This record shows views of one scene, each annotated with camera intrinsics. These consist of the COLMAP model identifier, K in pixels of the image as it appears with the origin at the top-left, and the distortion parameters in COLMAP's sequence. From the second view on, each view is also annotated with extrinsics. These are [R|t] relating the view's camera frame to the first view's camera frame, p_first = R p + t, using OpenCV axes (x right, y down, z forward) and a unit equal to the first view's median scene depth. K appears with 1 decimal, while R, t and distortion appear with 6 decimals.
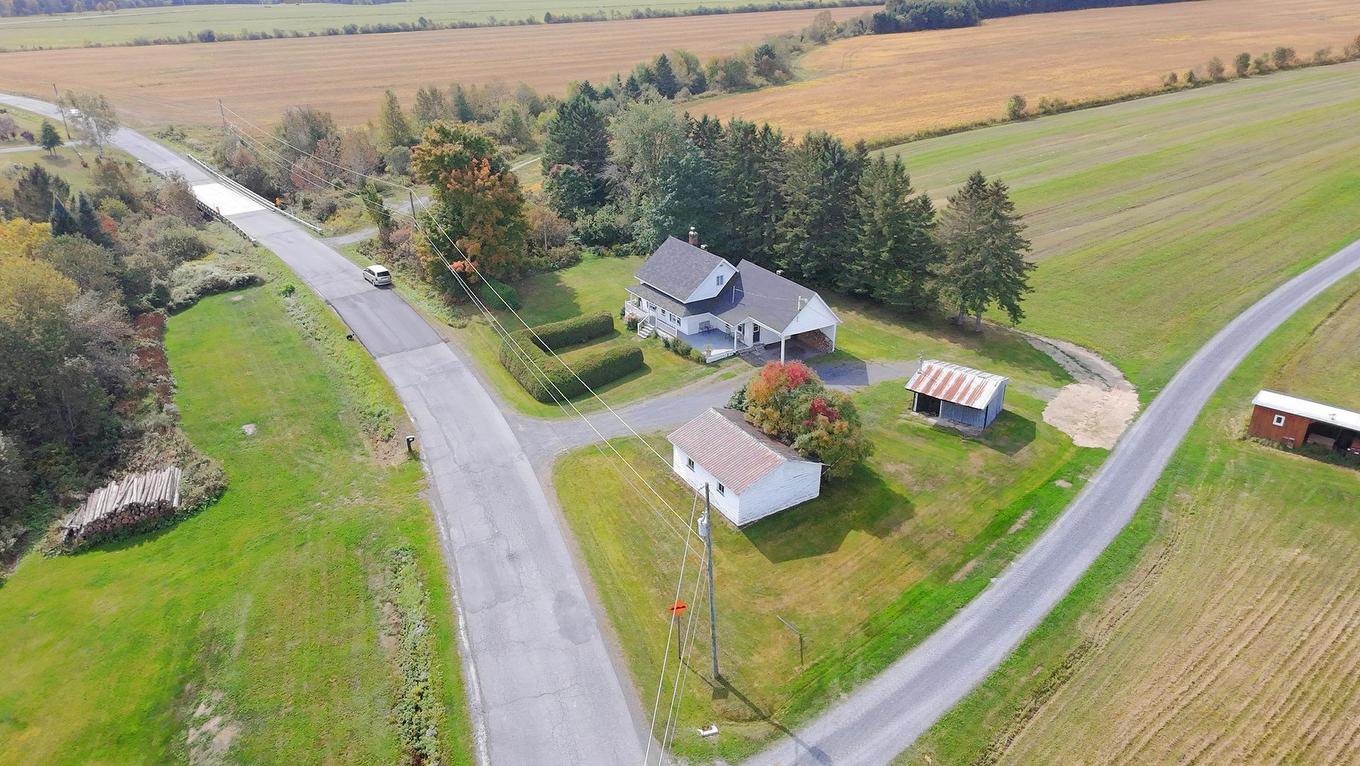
lens RADIAL K [[875.7, 0, 680.0], [0, 875.7, 383.0], [0, 0, 1]] dist [0.009900, 0.004250]
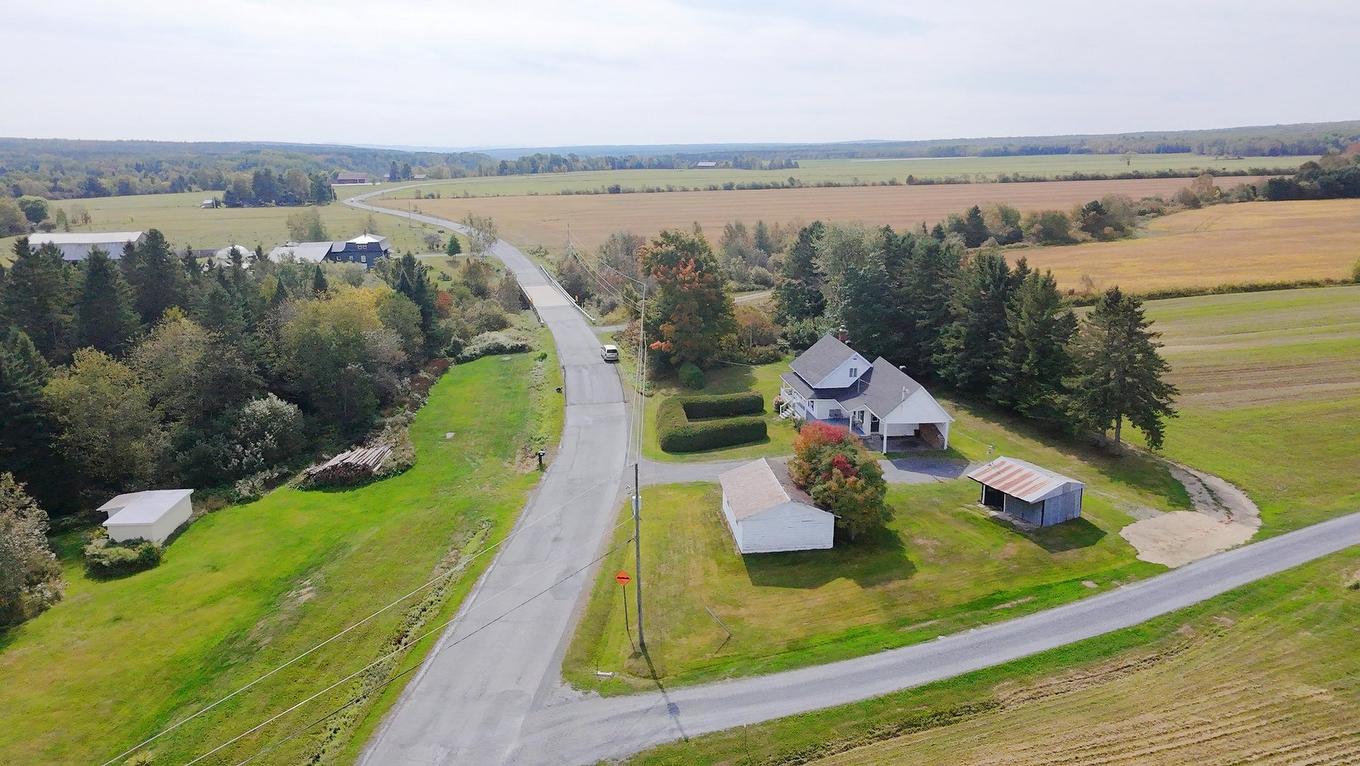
lens RADIAL K [[875.7, 0, 680.0], [0, 875.7, 383.0], [0, 0, 1]] dist [0.009900, 0.004250]
pose [[0.910646, 0.109040, -0.398540, 0.305209], [-0.176170, 0.974948, -0.135795, 0.086267], [0.373748, 0.193872, 0.907042, -0.062598]]
